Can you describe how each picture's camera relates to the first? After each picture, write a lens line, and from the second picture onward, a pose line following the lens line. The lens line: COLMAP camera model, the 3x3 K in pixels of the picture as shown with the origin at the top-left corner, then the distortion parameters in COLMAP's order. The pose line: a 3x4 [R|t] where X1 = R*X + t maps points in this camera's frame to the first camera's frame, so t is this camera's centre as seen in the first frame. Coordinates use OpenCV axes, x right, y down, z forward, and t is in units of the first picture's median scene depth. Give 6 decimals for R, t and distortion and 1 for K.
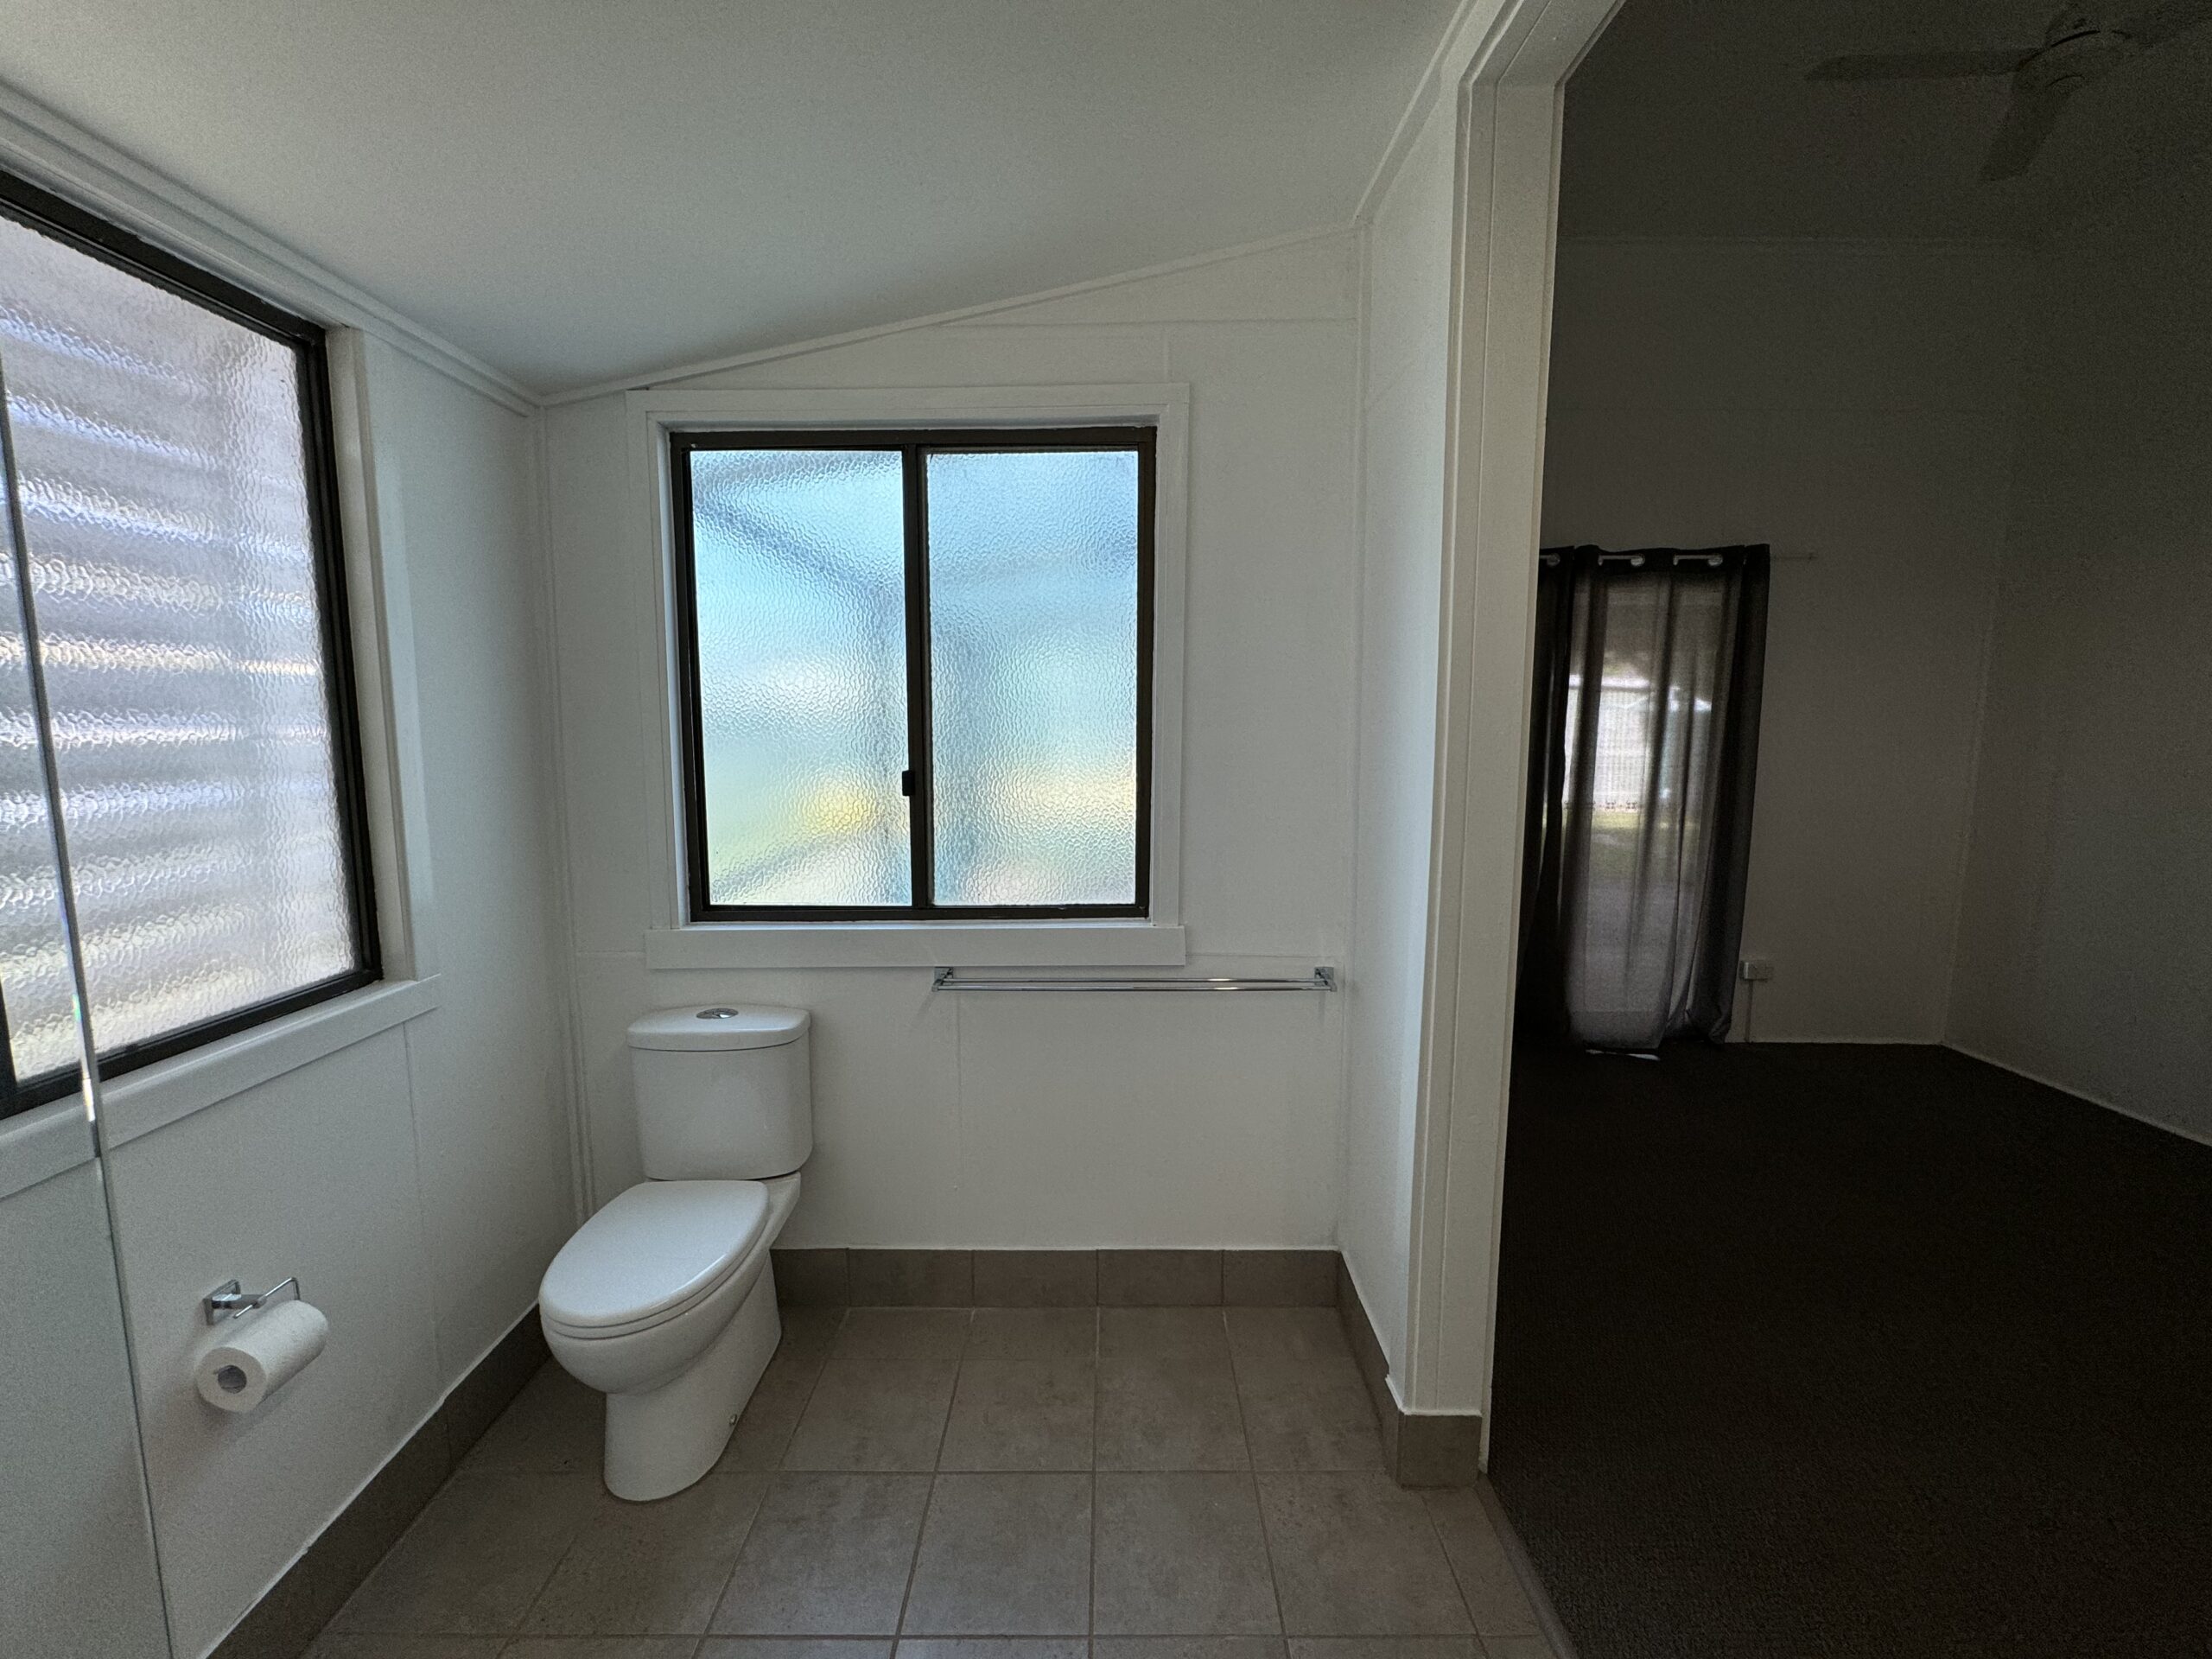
lens RADIAL K [[884.9, 0, 1105.1], [0, 884.9, 825.9], [0, 0, 1]] dist [-0.002108, -0.000002]
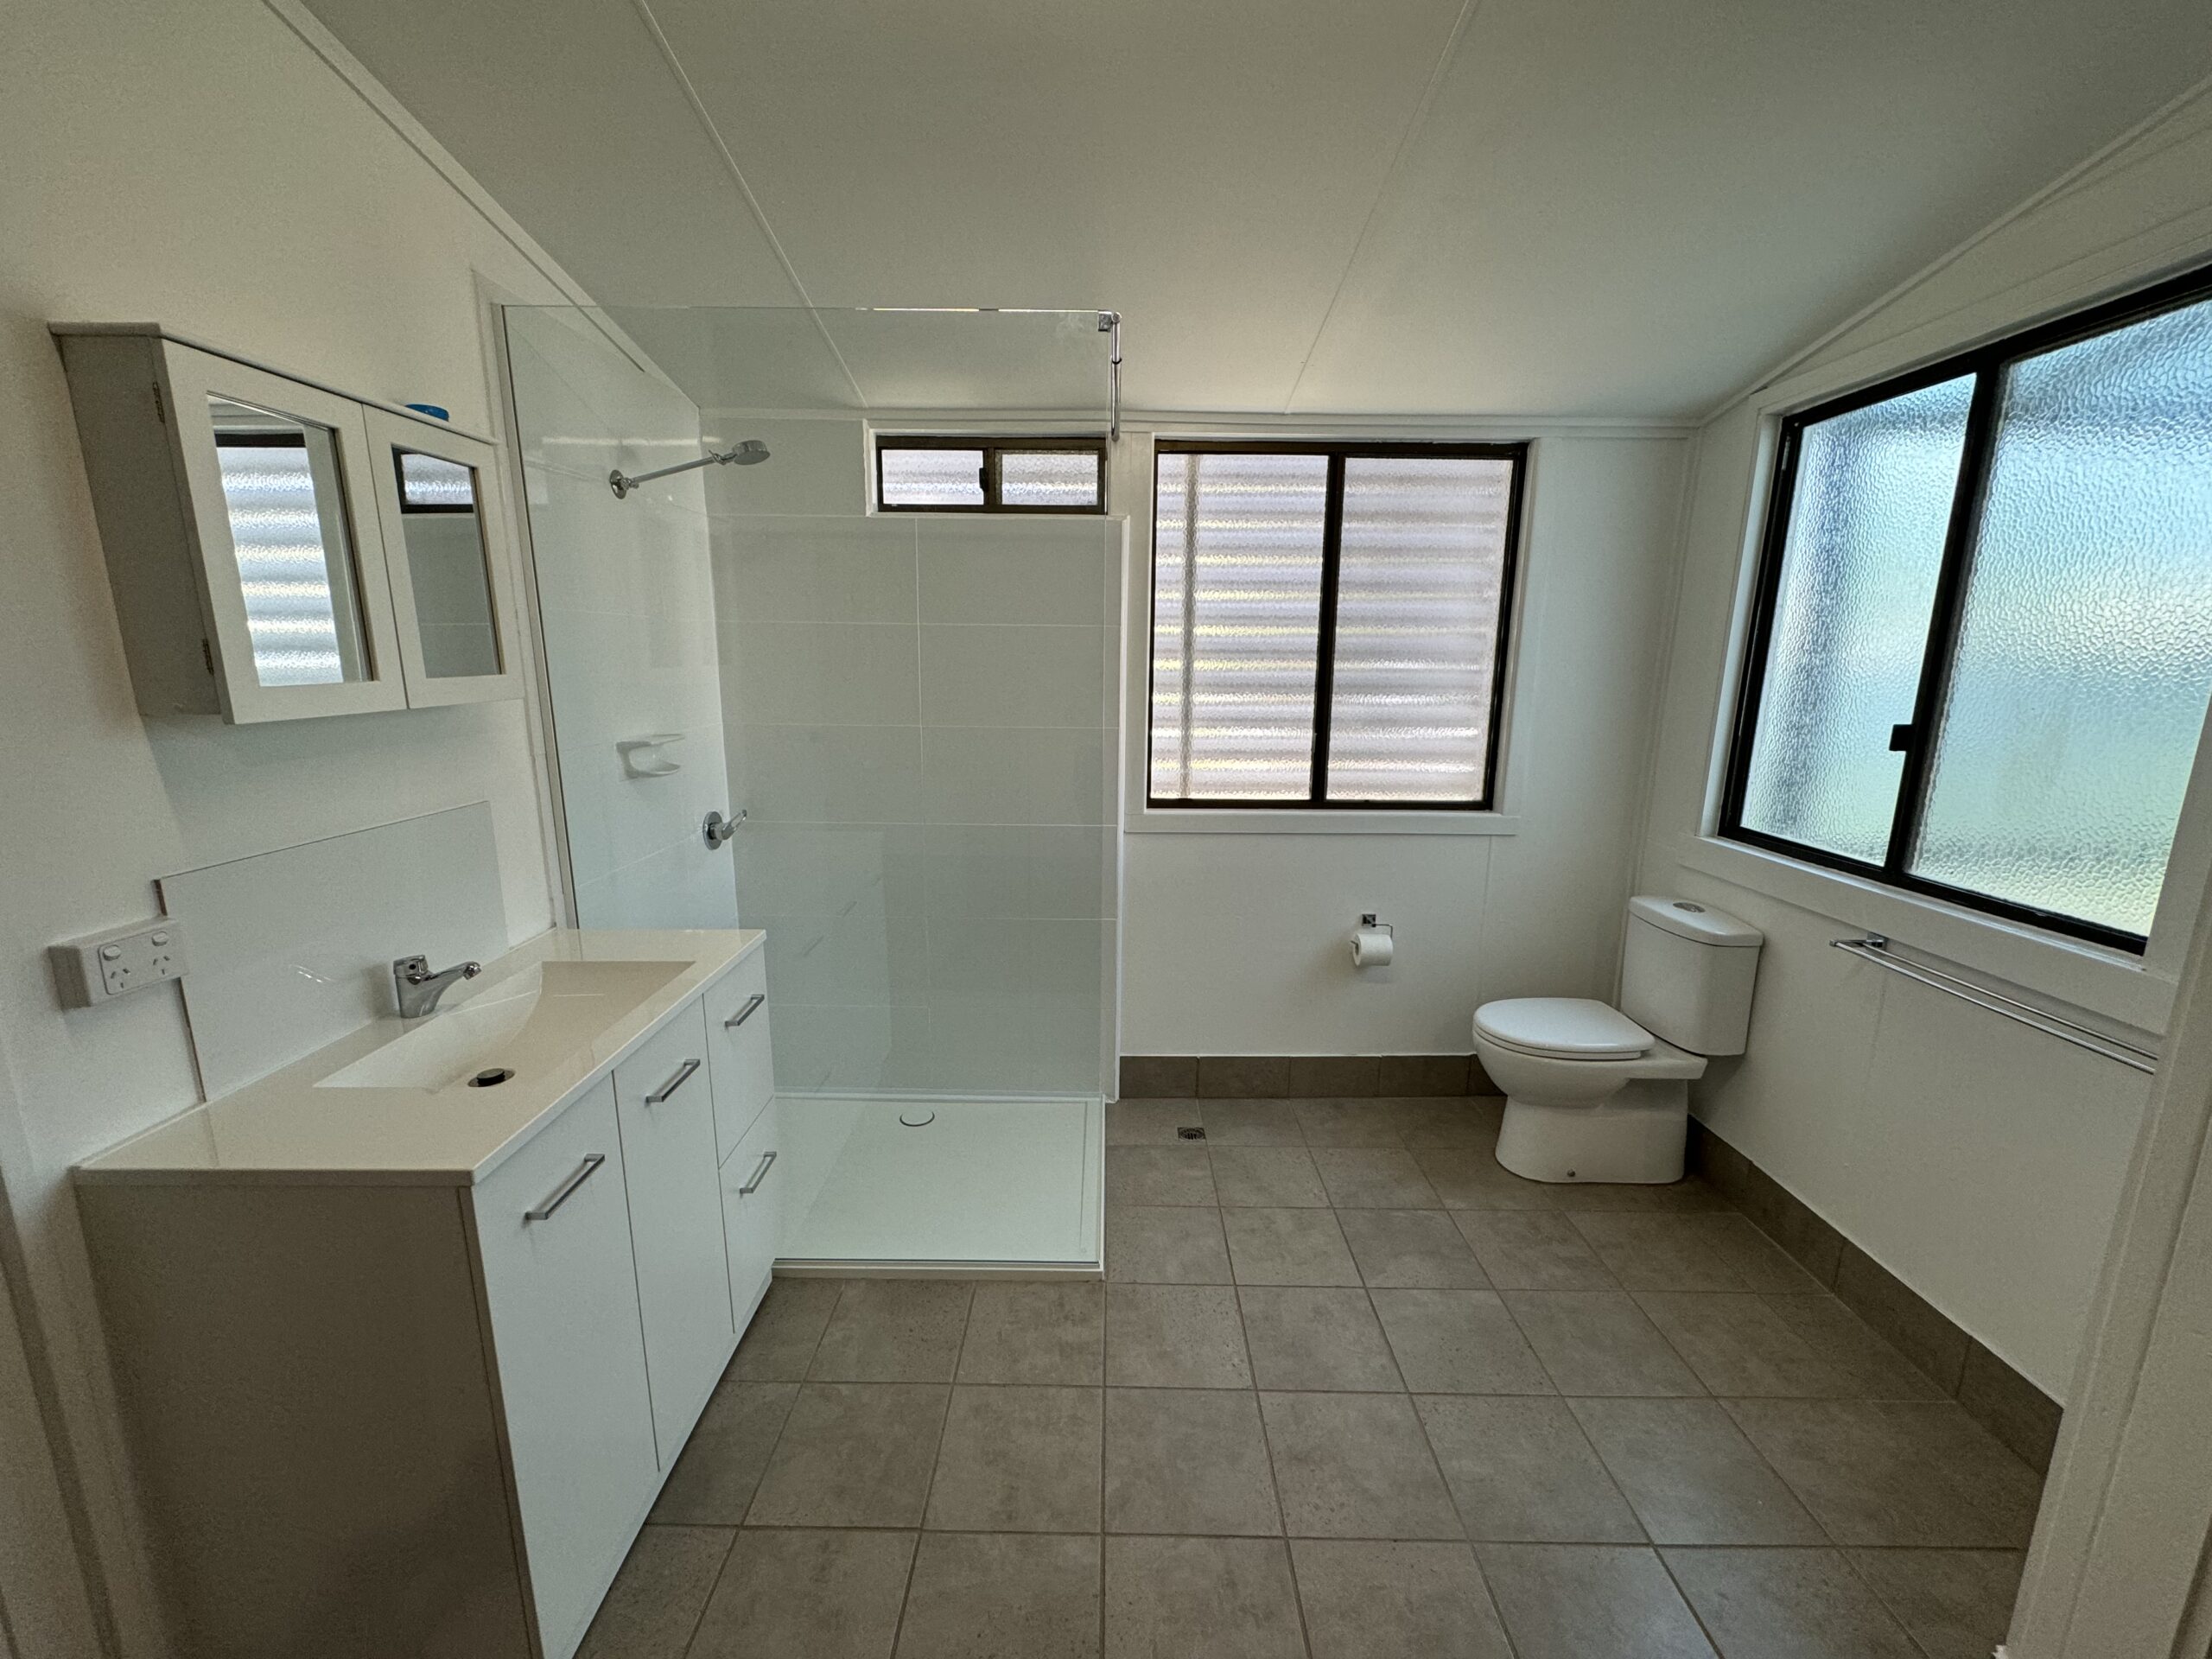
lens RADIAL K [[884.9, 0, 1101.5], [0, 884.9, 830.5], [0, 0, 1]] dist [-0.002108, -0.000002]
pose [[-0.006162, 0.196258, -0.980533, 0.784830], [-0.126487, 0.972523, 0.195450, -0.030084], [0.991949, 0.125229, 0.018832, 0.157689]]
